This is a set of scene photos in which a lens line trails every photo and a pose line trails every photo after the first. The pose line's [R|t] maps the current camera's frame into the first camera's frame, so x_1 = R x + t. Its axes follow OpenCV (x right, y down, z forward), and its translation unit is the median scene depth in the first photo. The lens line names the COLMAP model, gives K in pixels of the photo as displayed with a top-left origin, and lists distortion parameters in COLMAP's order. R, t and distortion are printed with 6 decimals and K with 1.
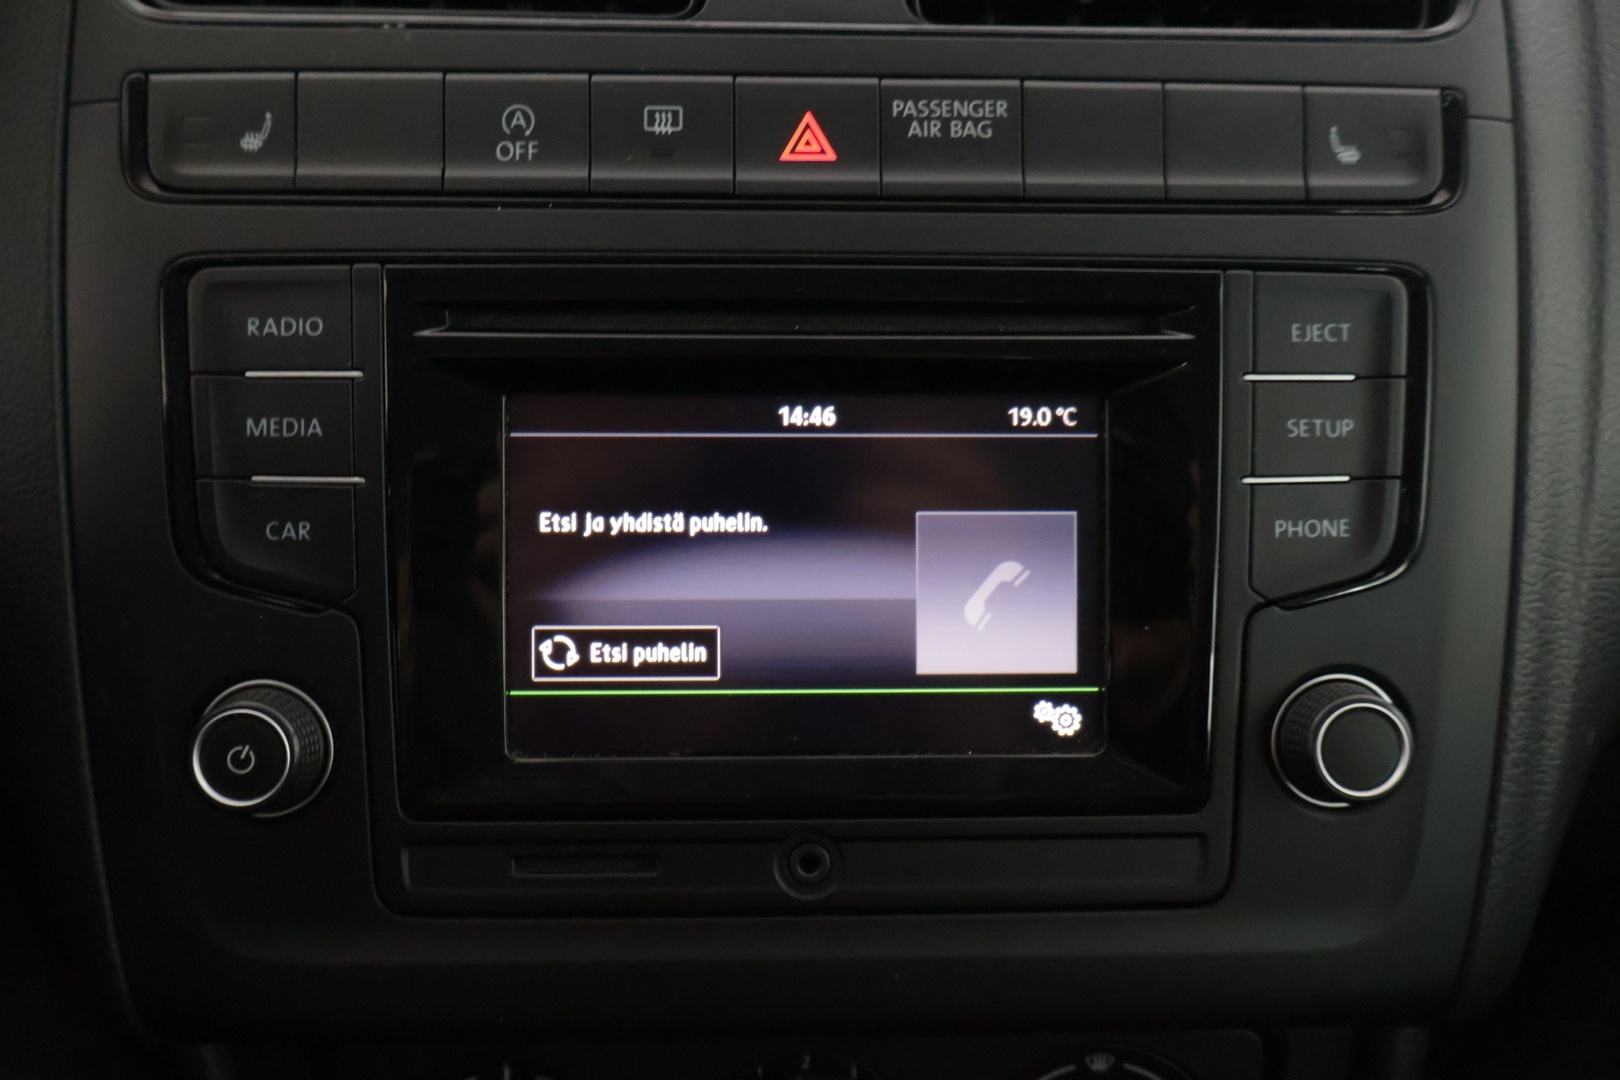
lens RADIAL K [[1352.6, 0, 804.6], [0, 1352.6, 518.4], [0, 0, 1]] dist [-0.009304, 0.015916]
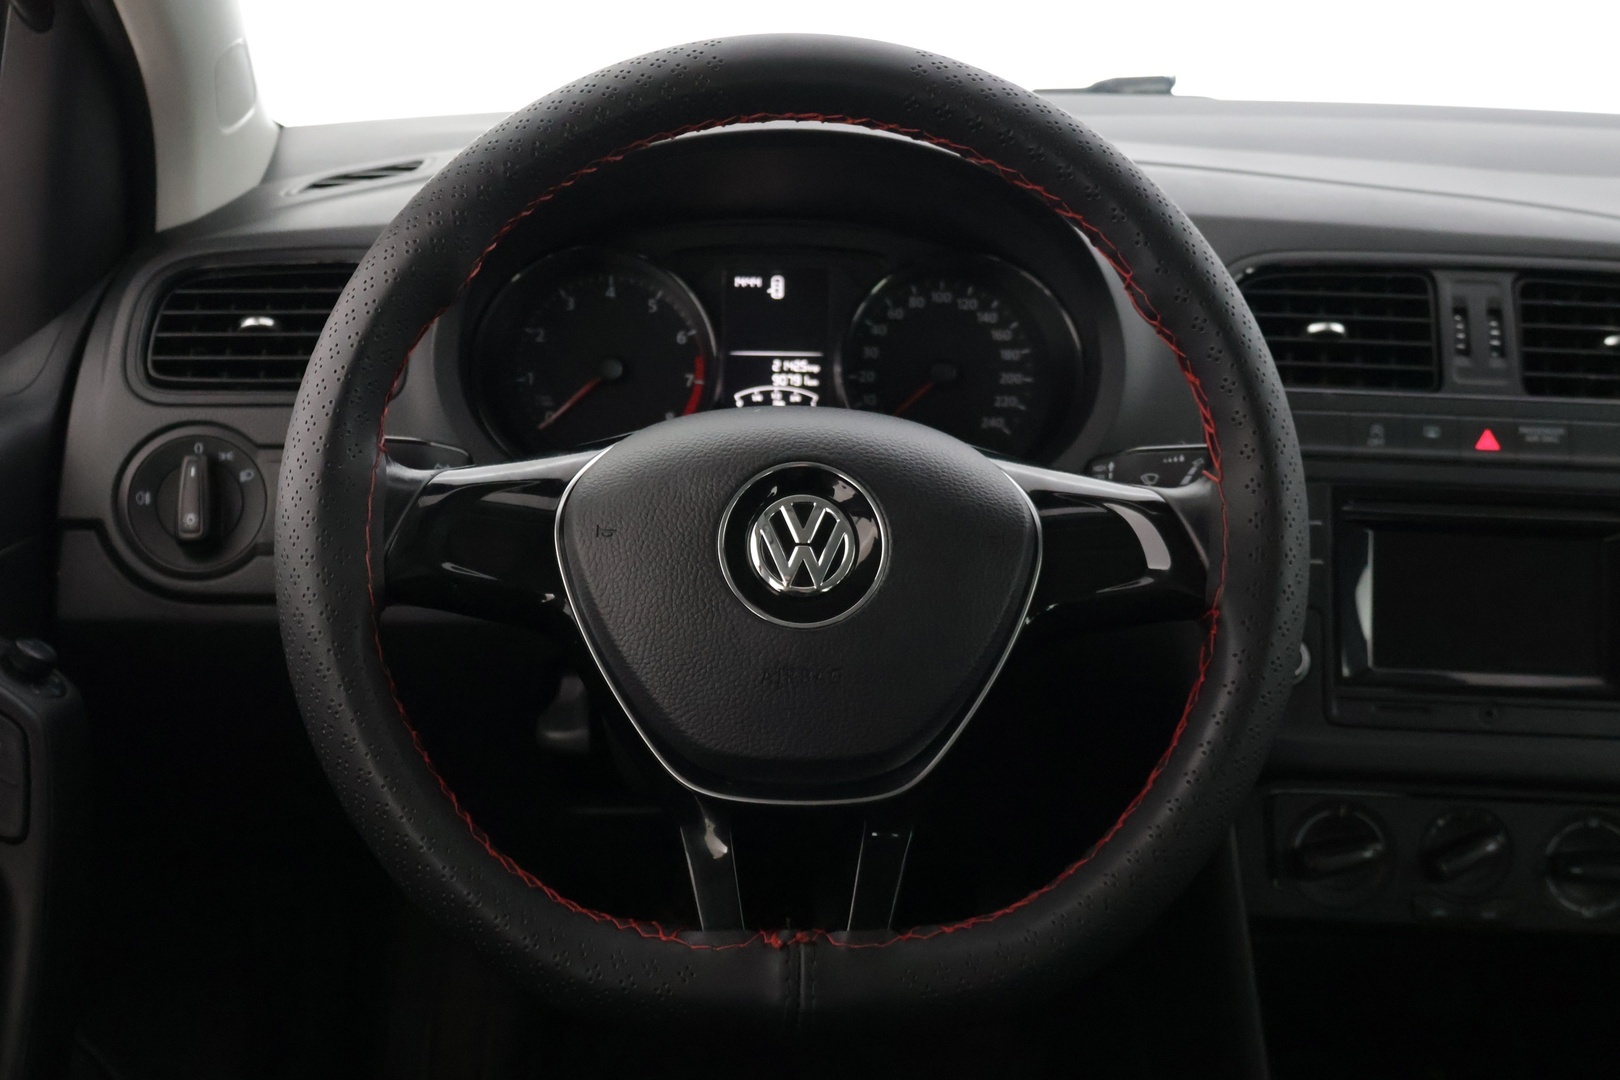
lens RADIAL K [[1772.1, 0, 810.1], [0, 1772.1, 528.7], [0, 0, 1]] dist [0.003195, 0.000000]
pose [[0.996245, 0.036284, -0.078604, -1.039744], [-0.044812, 0.992965, -0.109602, 0.330720], [0.074074, 0.112712, 0.990863, -2.519792]]
